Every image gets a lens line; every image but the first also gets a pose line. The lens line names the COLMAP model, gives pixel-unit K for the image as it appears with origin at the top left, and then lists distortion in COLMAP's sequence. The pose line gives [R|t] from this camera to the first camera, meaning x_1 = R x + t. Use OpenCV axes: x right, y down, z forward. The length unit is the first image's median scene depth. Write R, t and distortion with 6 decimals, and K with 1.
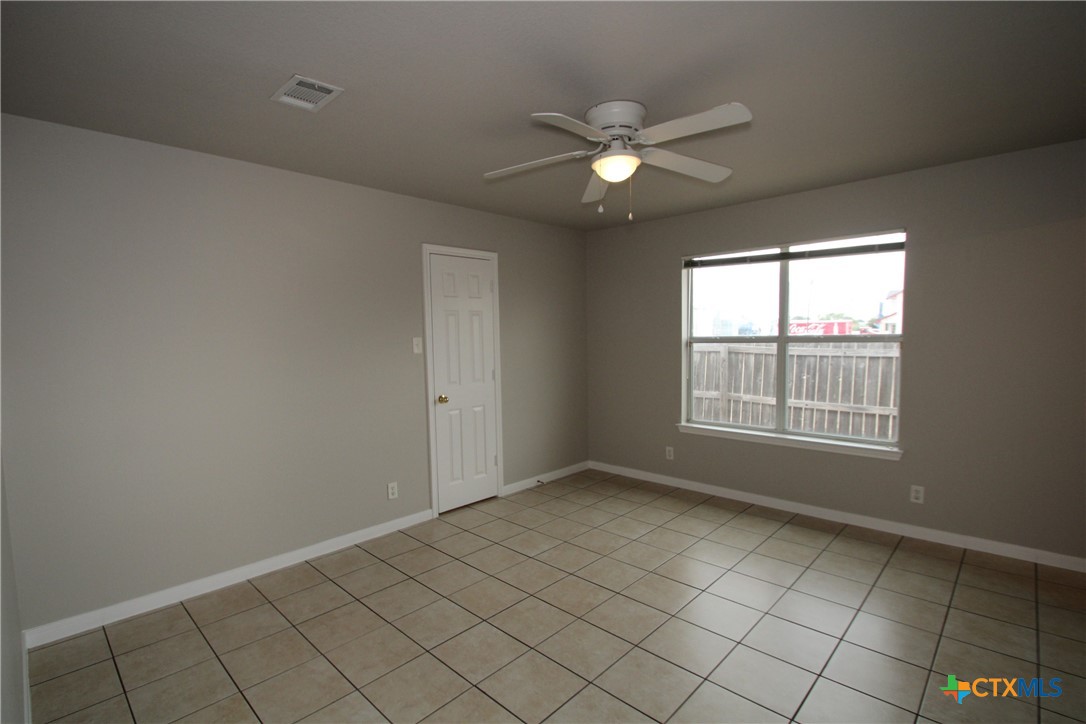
lens RADIAL K [[506.7, 0, 535.7], [0, 506.7, 373.4], [0, 0, 1]] dist [0.008701, -0.013242]
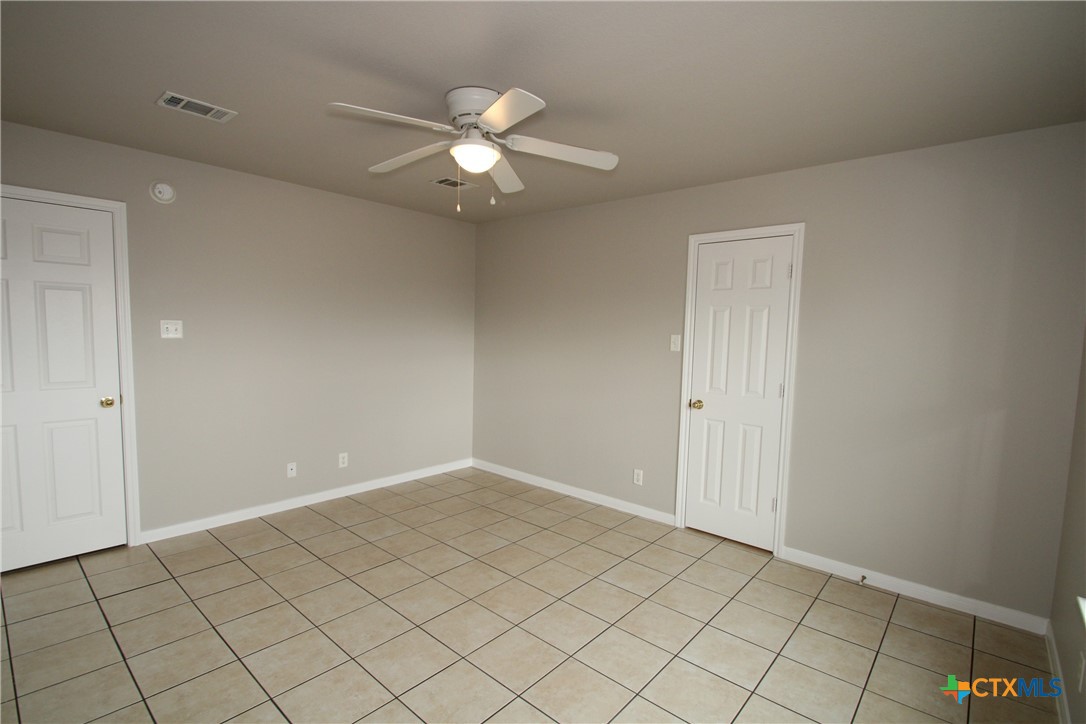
lens RADIAL K [[506.7, 0, 535.7], [0, 506.7, 373.4], [0, 0, 1]] dist [0.008701, -0.013242]
pose [[0.044864, 0.107344, -0.993209, 0.718601], [-0.103589, 0.989351, 0.102248, -0.068721], [0.993608, 0.098298, 0.055506, 0.679322]]
